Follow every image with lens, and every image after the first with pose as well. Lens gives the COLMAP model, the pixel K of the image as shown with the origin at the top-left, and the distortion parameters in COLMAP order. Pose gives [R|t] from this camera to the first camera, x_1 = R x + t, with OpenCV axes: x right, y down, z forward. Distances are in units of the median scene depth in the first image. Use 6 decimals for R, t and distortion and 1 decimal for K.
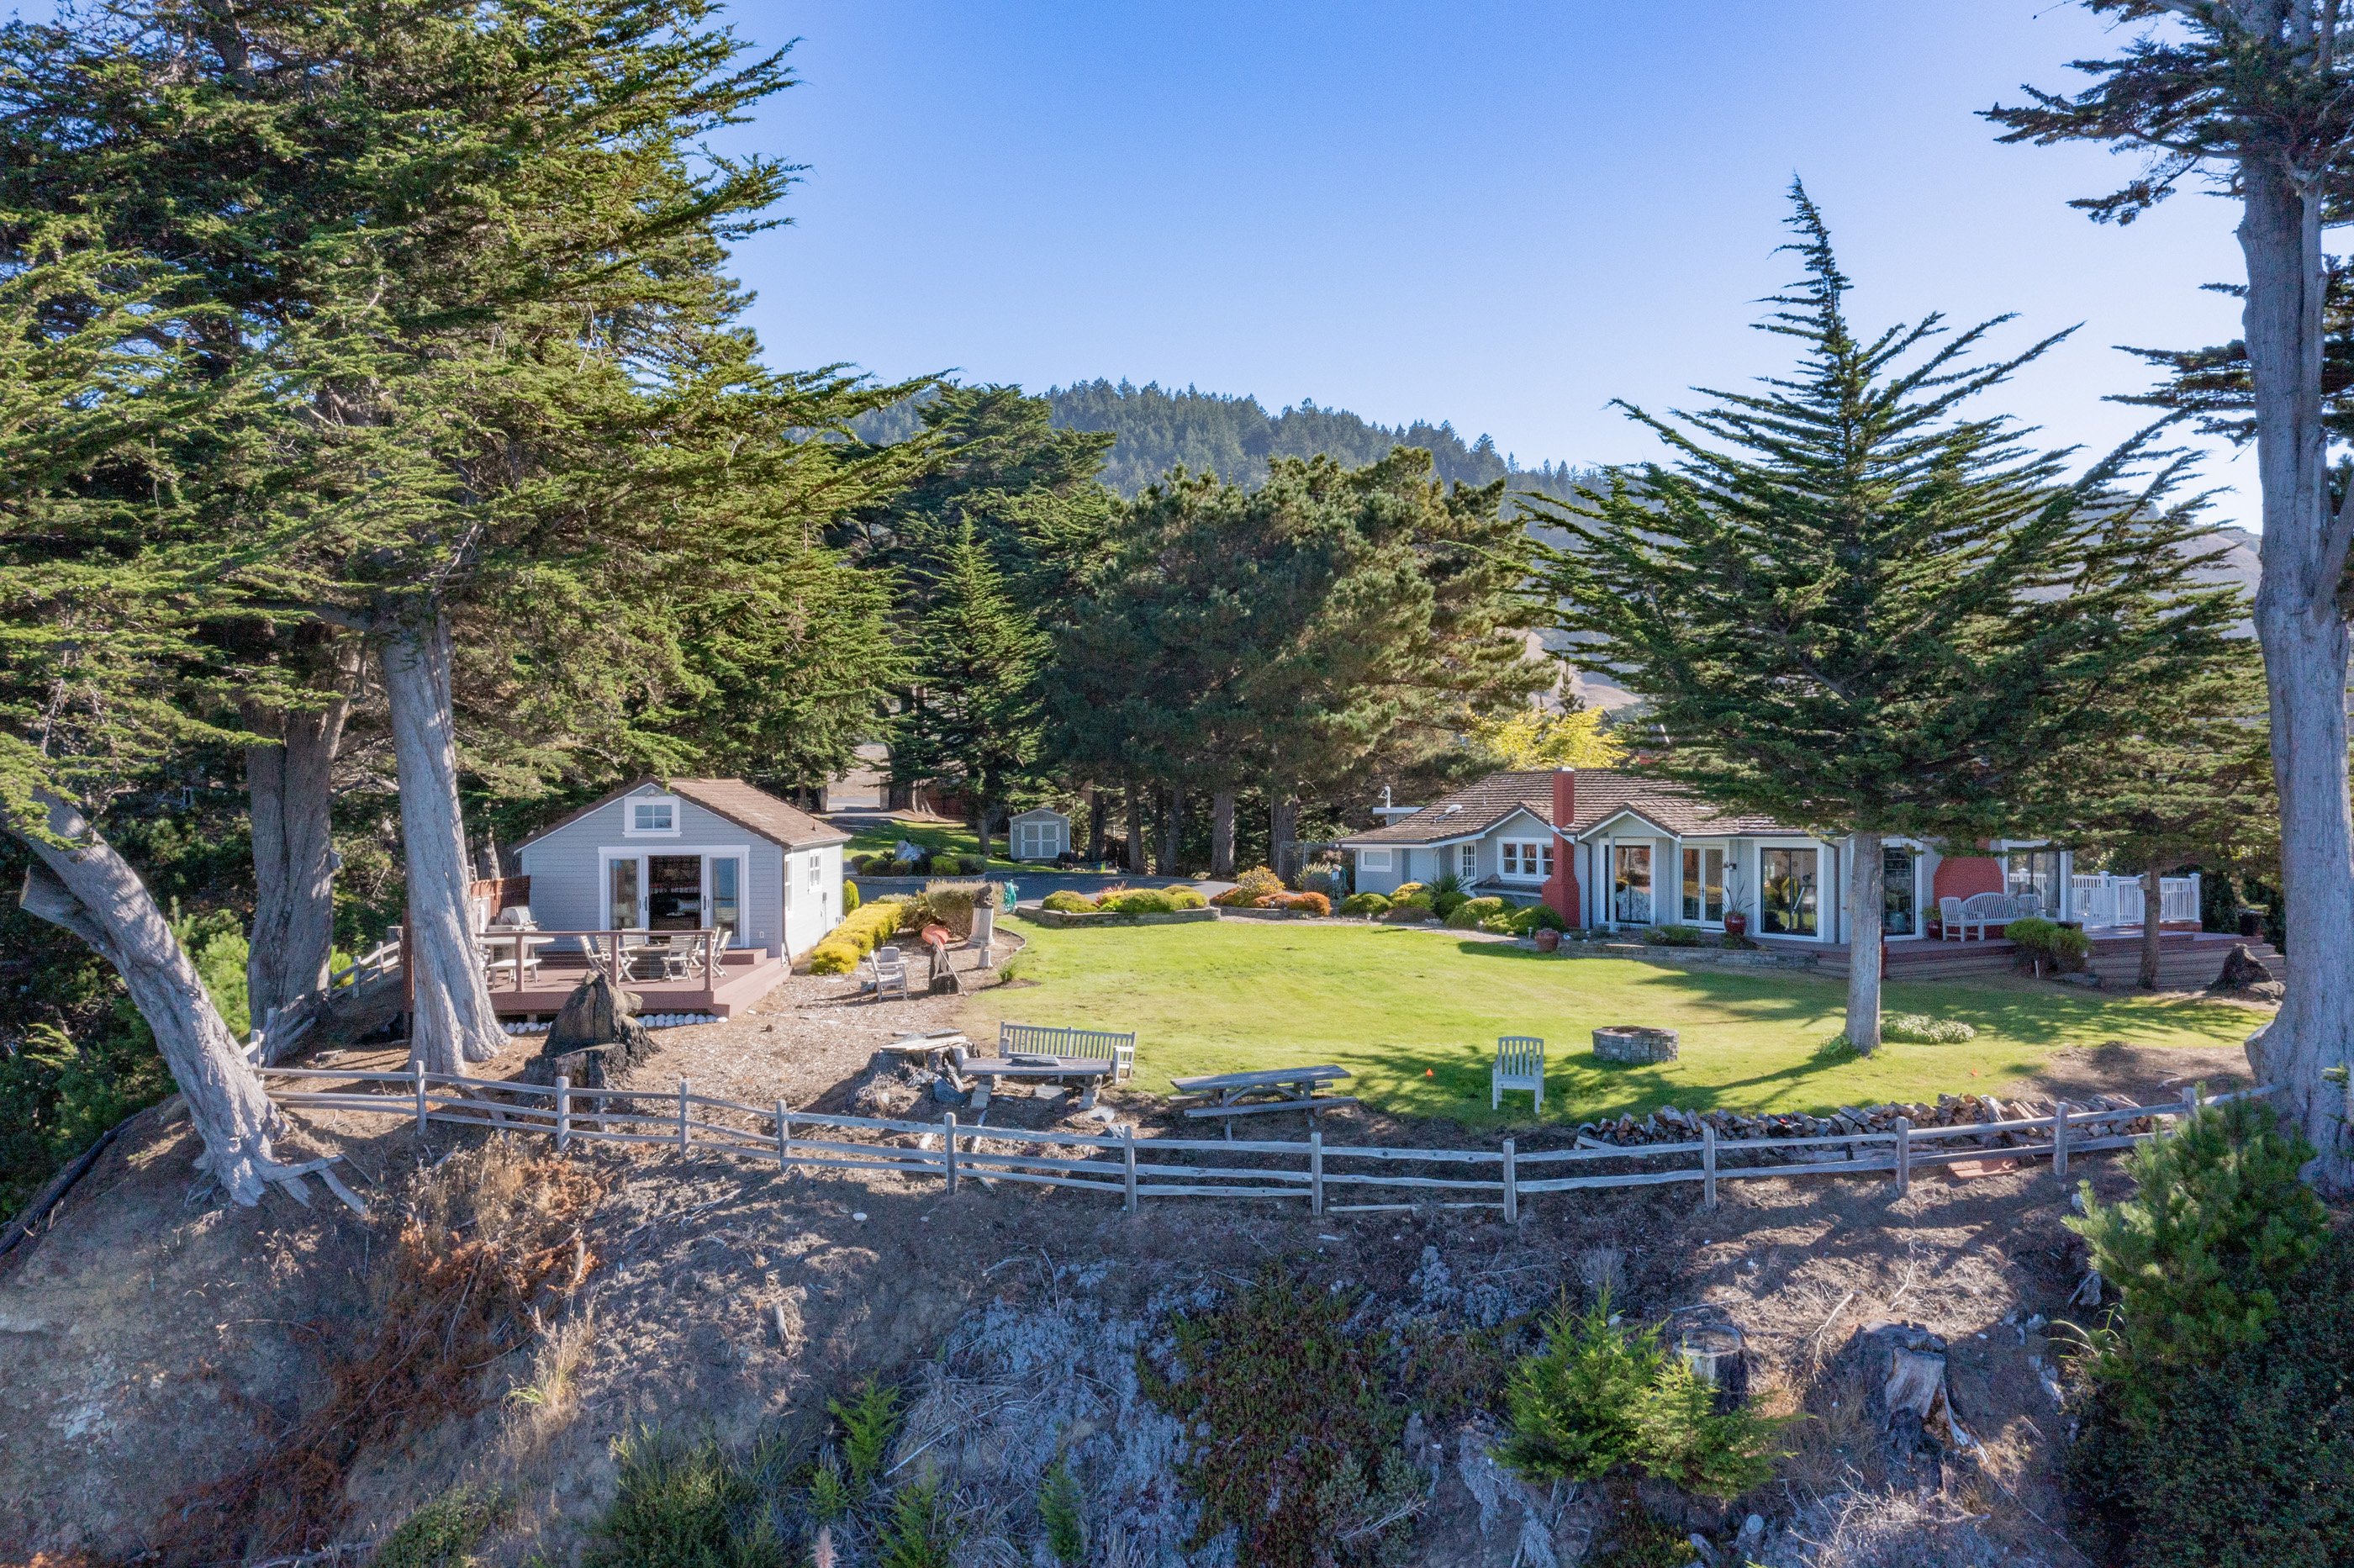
lens RADIAL K [[1874.2, 0, 1180.4], [0, 1874.2, 781.1], [0, 0, 1]] dist [-0.030076, 0.006137]
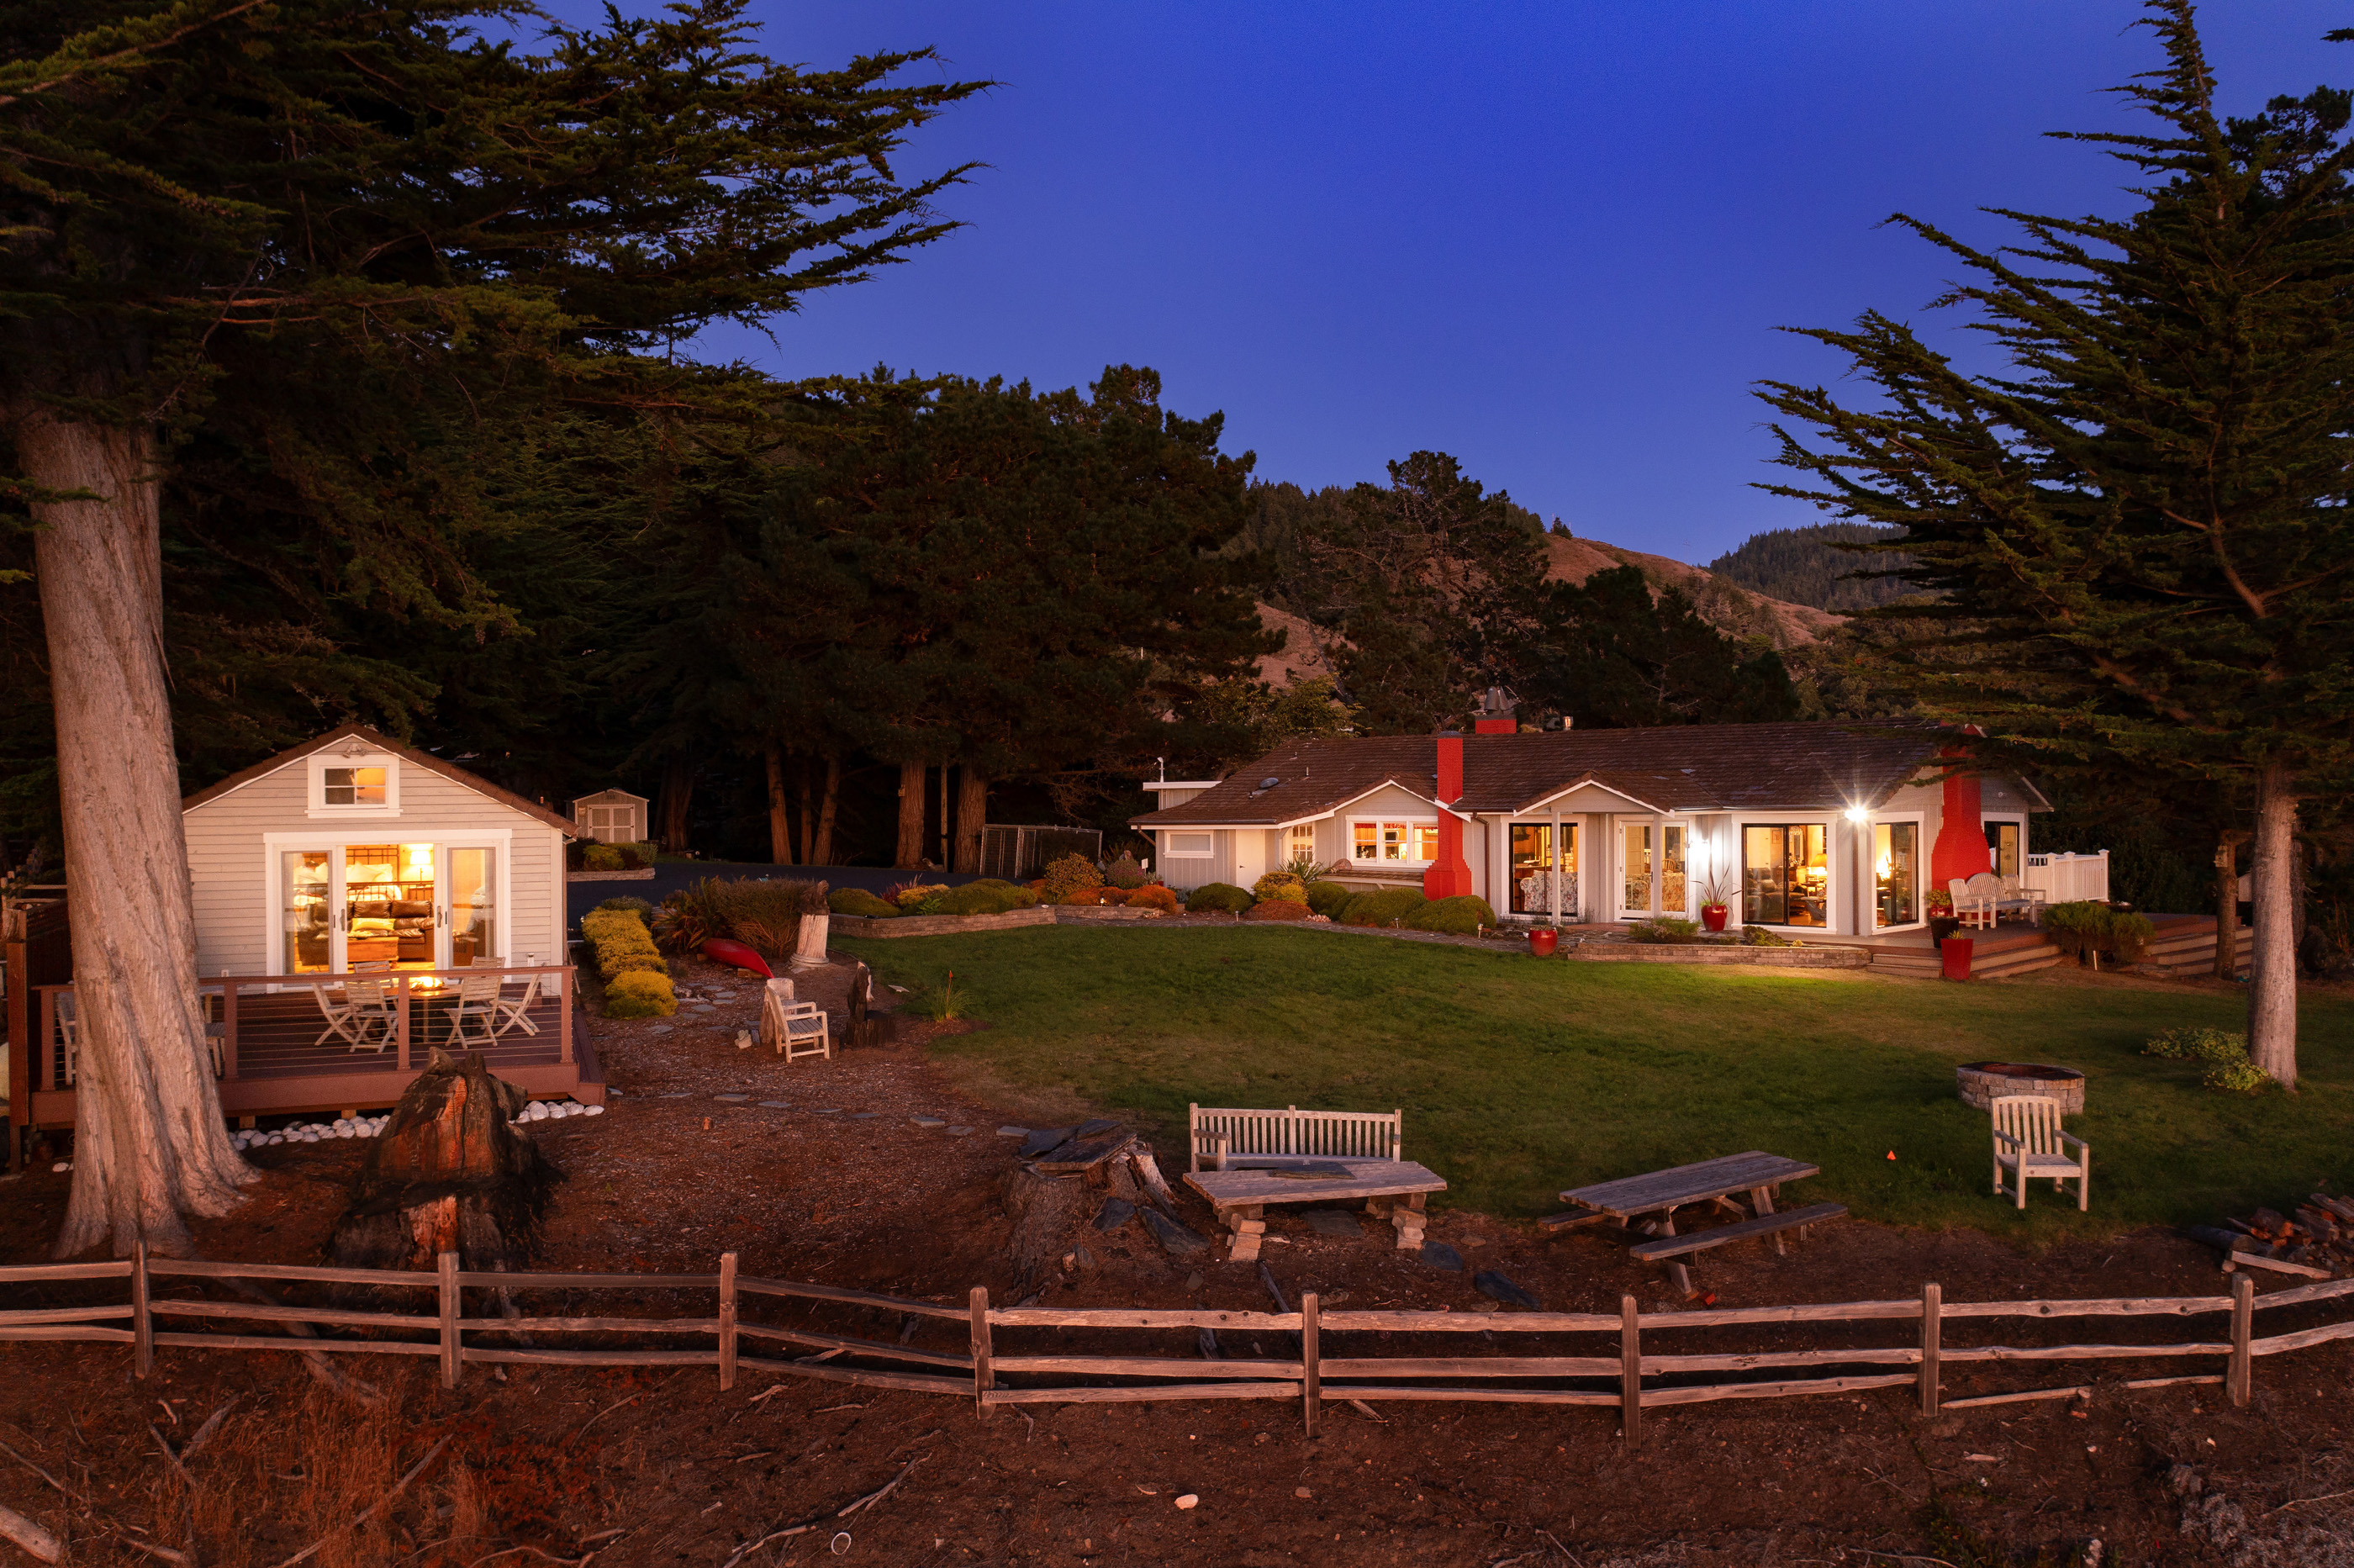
lens RADIAL K [[1874.2, 0, 1174.7], [0, 1874.2, 798.8], [0, 0, 1]] dist [-0.030076, 0.006137]
pose [[0.954281, -0.001392, 0.298906, -0.273304], [-0.003171, 0.999886, 0.014778, 0.017982], [-0.298893, -0.015051, 0.954168, 0.398174]]
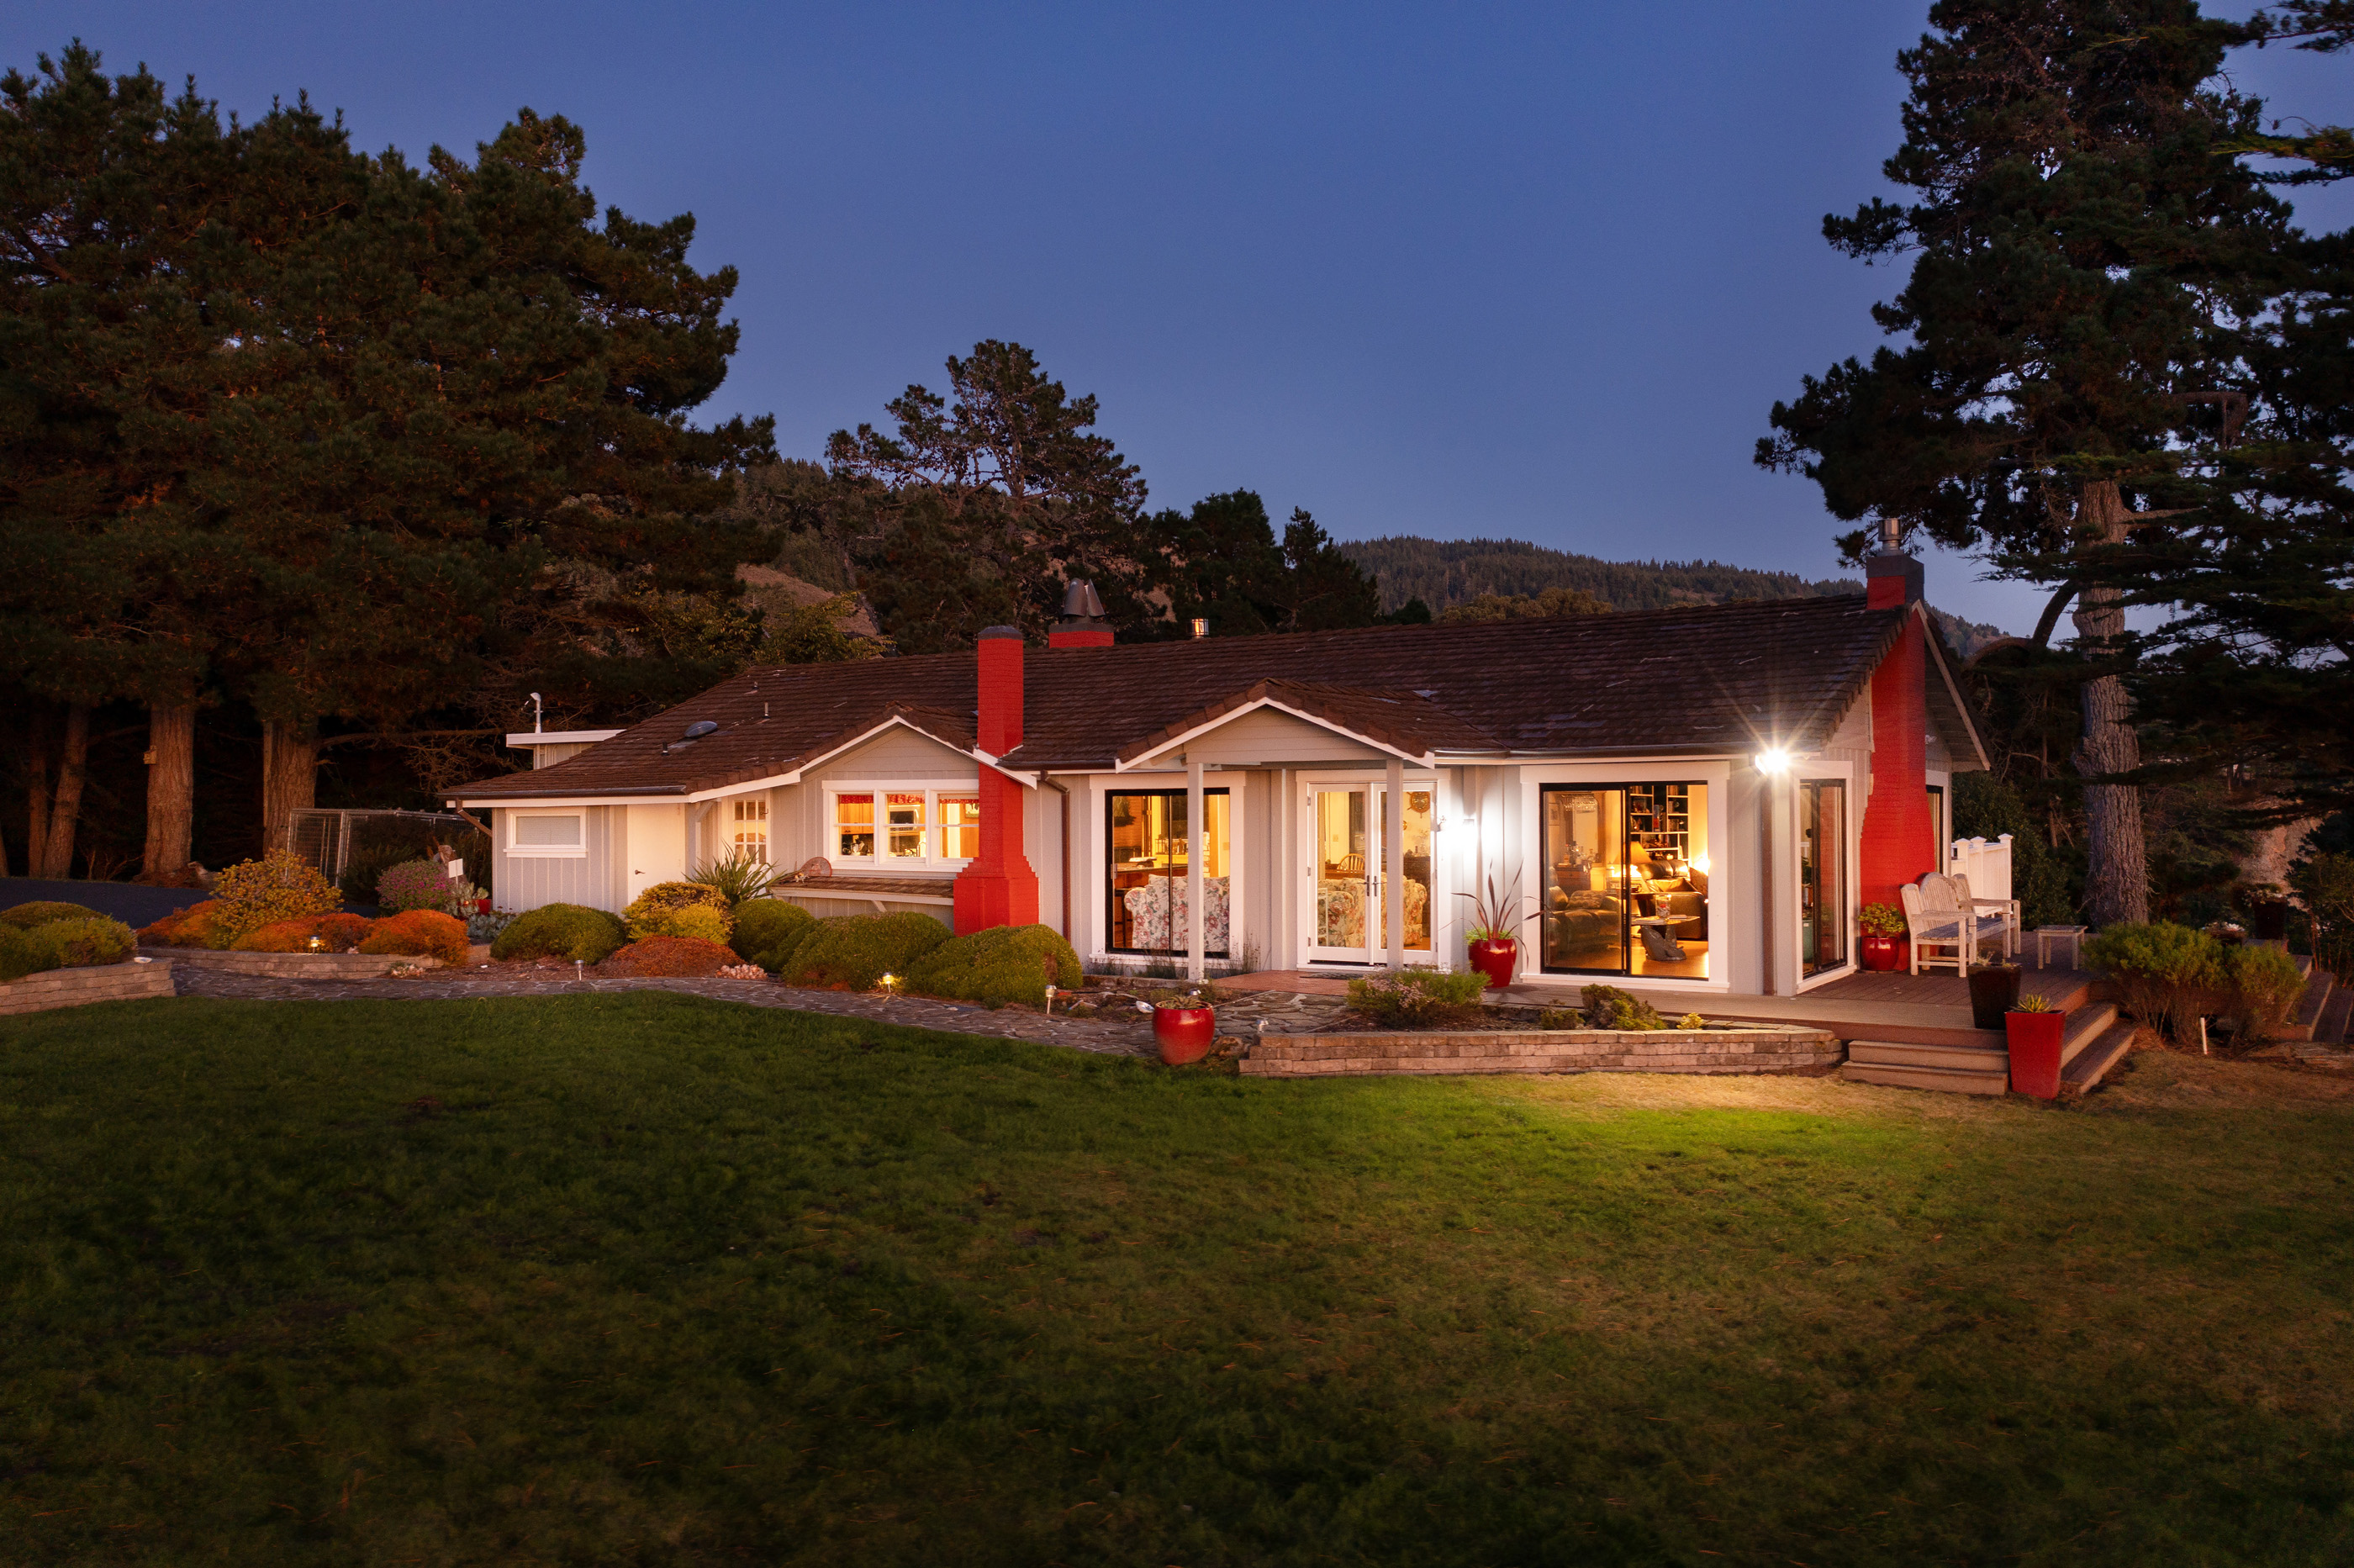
lens RADIAL K [[1874.2, 0, 1171.1], [0, 1874.2, 777.0], [0, 0, 1]] dist [-0.030076, 0.006137]
pose [[0.867164, 0.003940, 0.498007, 0.014547], [-0.005242, 0.999986, 0.001217, 0.048919], [-0.497995, -0.003666, 0.867172, 0.959924]]
